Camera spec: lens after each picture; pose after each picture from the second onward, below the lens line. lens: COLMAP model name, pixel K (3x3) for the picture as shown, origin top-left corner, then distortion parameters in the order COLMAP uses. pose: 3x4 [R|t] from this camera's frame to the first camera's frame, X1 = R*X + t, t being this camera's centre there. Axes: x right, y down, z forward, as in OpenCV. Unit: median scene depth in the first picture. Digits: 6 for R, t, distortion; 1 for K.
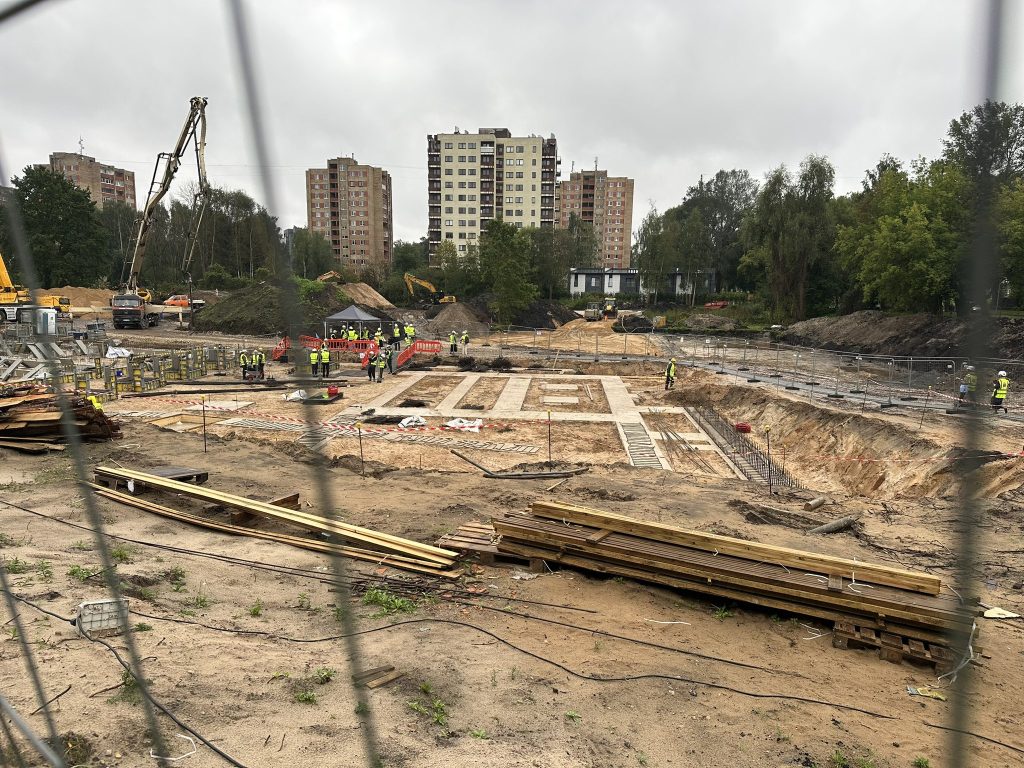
lens RADIAL K [[696.3, 0, 509.2], [0, 696.3, 391.4], [0, 0, 1]] dist [0.099550, -0.008161]
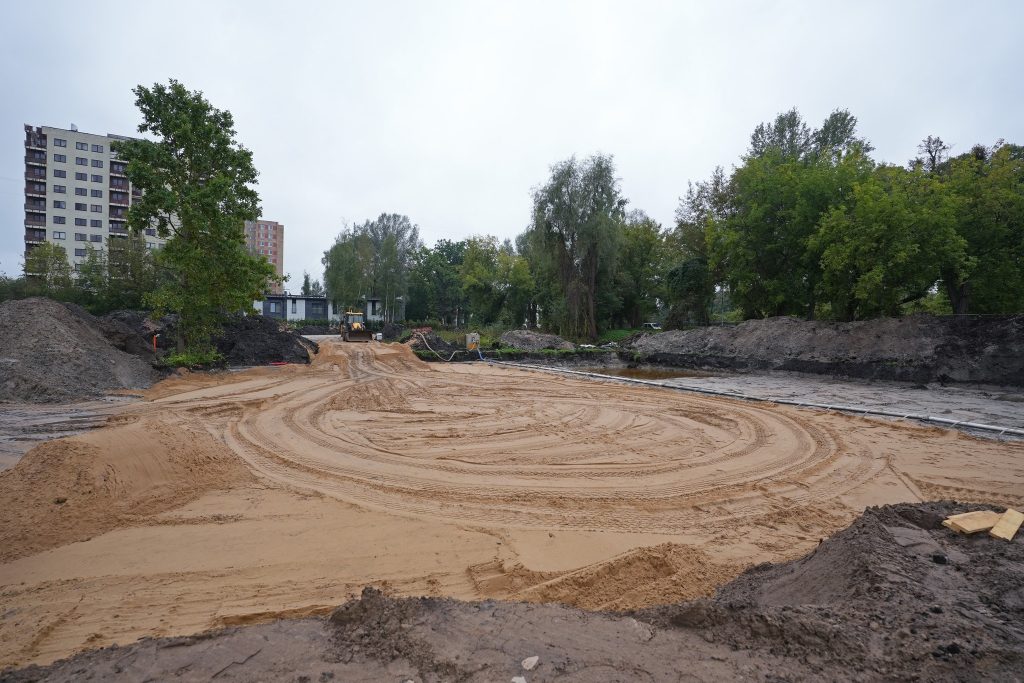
lens RADIAL K [[487.4, 0, 477.4], [0, 487.4, 331.2], [0, 0, 1]] dist [-0.010802, 0.004831]
pose [[0.818135, -0.006733, 0.574987, -0.015778], [0.091453, 0.988728, -0.118549, -0.027960], [-0.567707, 0.149573, 0.809529, 0.315302]]
